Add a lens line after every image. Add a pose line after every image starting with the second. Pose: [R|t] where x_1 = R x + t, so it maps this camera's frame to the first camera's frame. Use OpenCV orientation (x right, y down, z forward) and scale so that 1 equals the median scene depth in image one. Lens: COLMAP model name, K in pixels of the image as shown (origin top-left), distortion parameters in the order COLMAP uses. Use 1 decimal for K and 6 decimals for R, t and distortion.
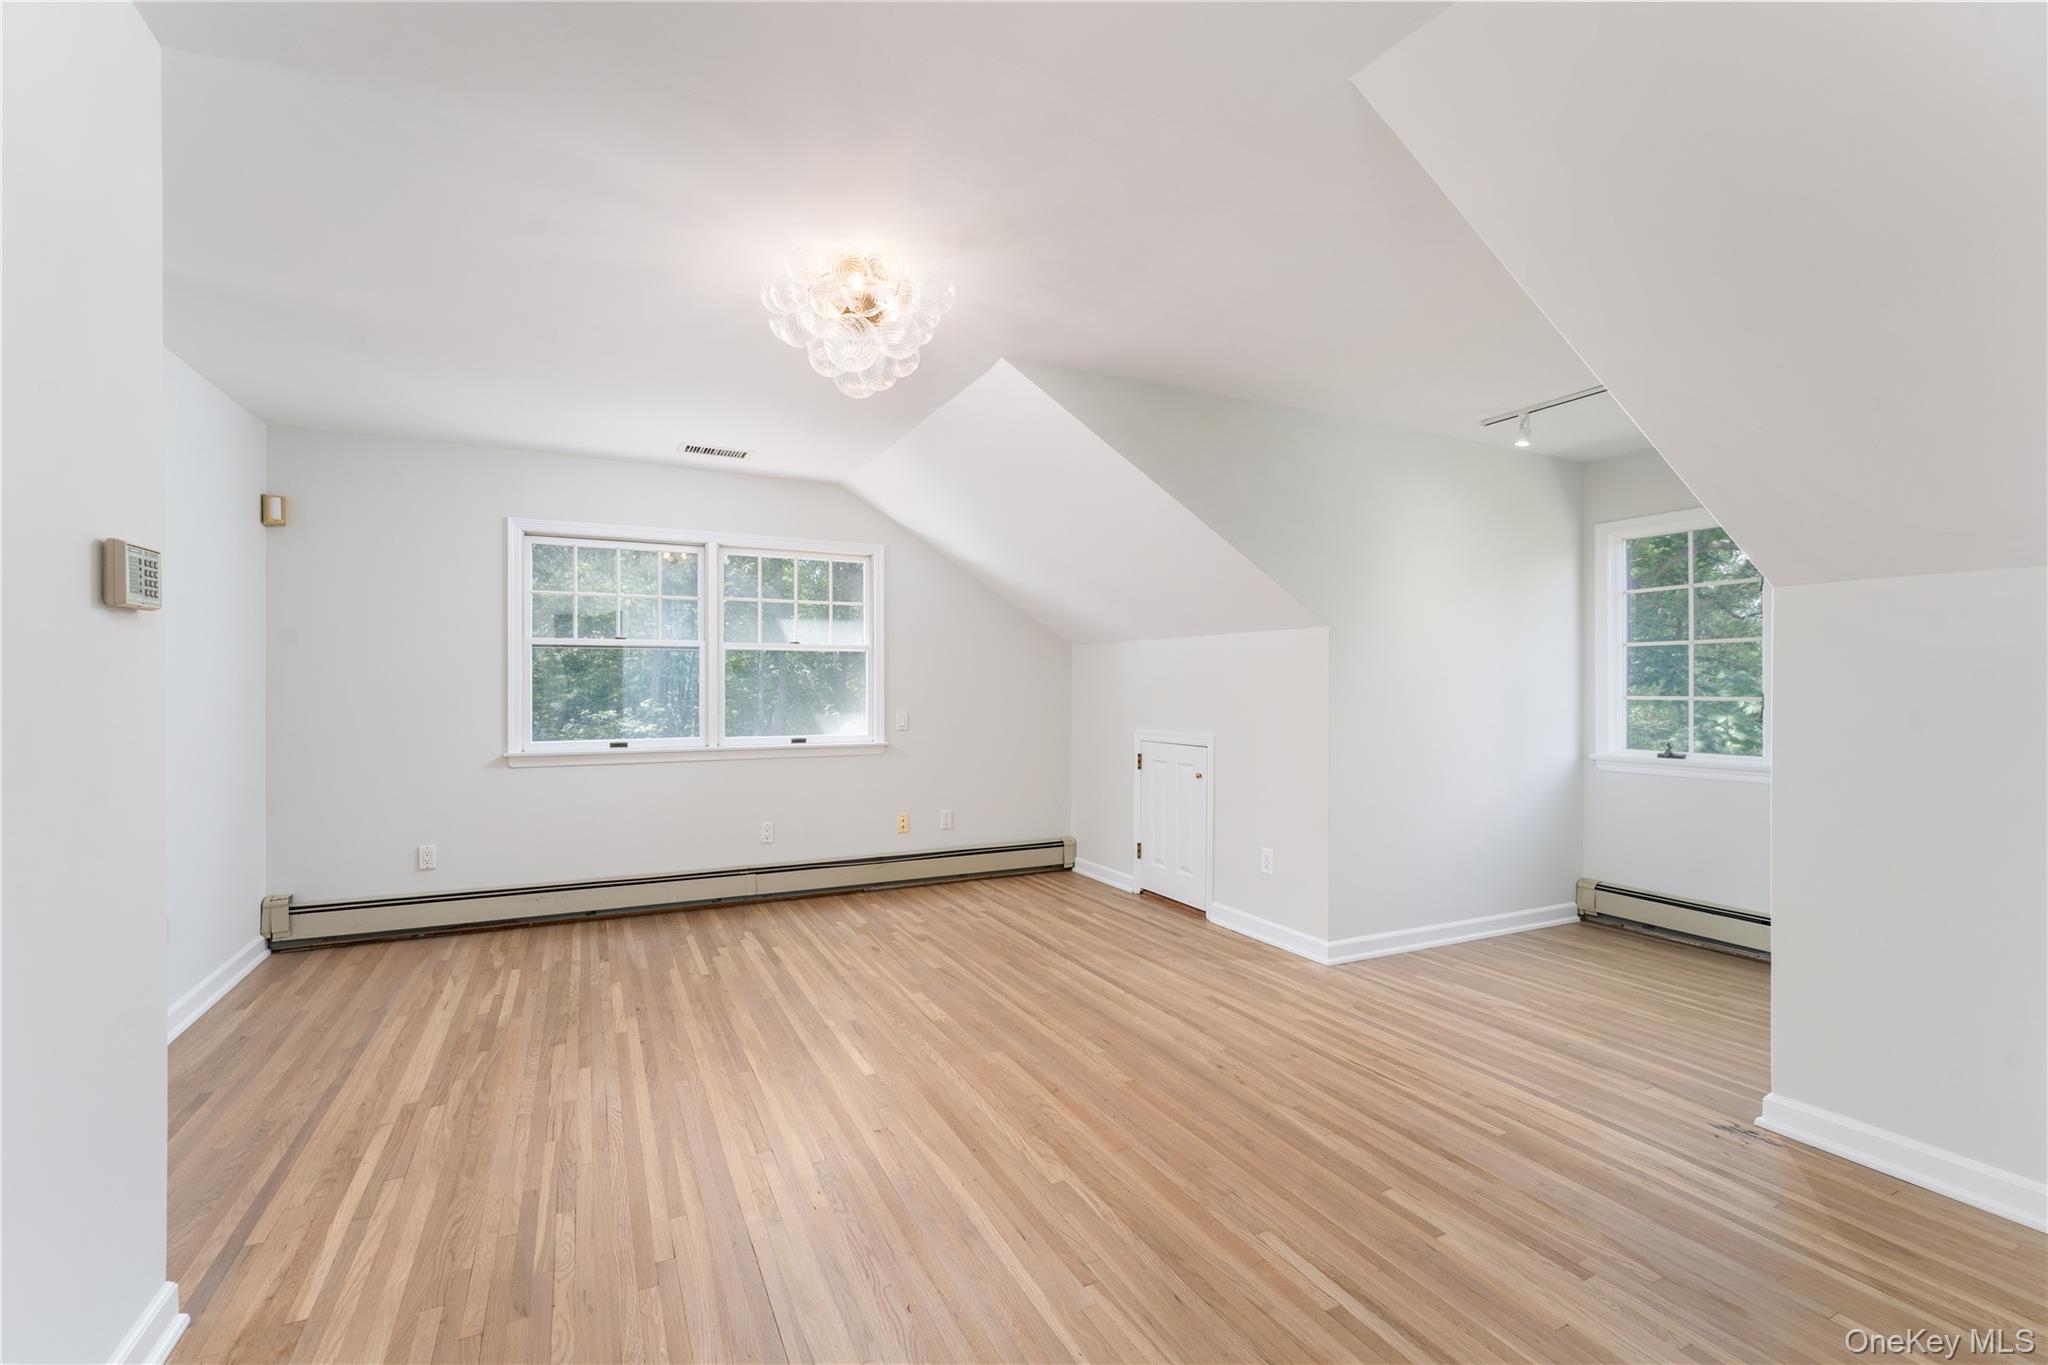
lens RADIAL K [[881.7, 0, 1004.9], [0, 881.7, 688.8], [0, 0, 1]] dist [-0.008026, 0.000263]
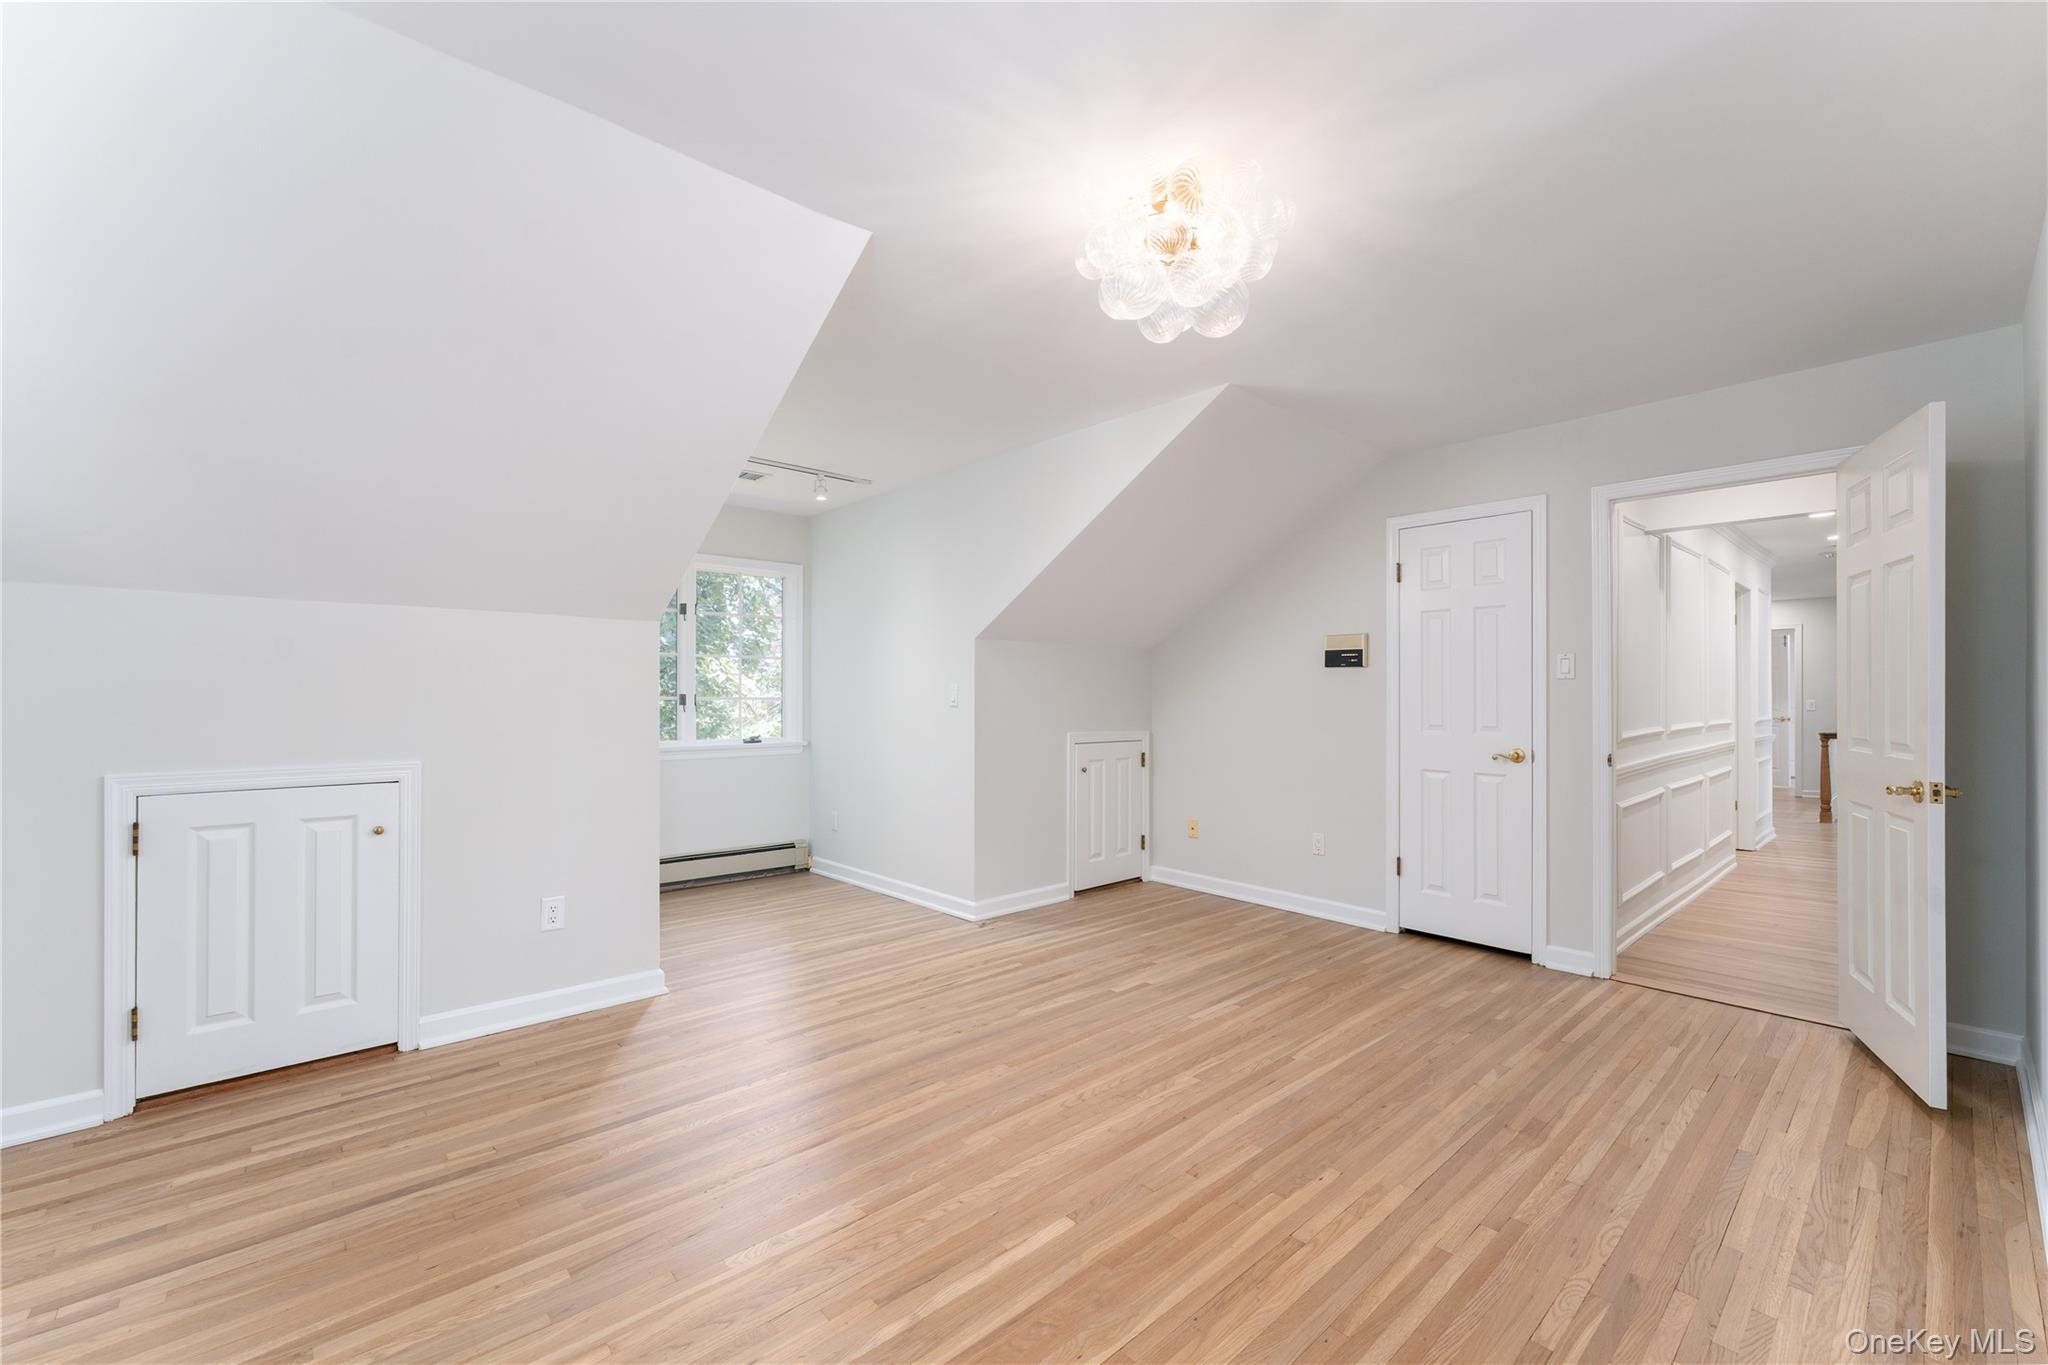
lens RADIAL K [[881.7, 0, 1012.8], [0, 881.7, 689.8], [0, 0, 1]] dist [-0.008026, 0.000263]
pose [[-0.294146, 0.000573, 0.955760, -0.905694], [0.000430, 1.000000, -0.000467, 0.000523], [-0.955760, 0.000273, -0.294146, 1.370116]]
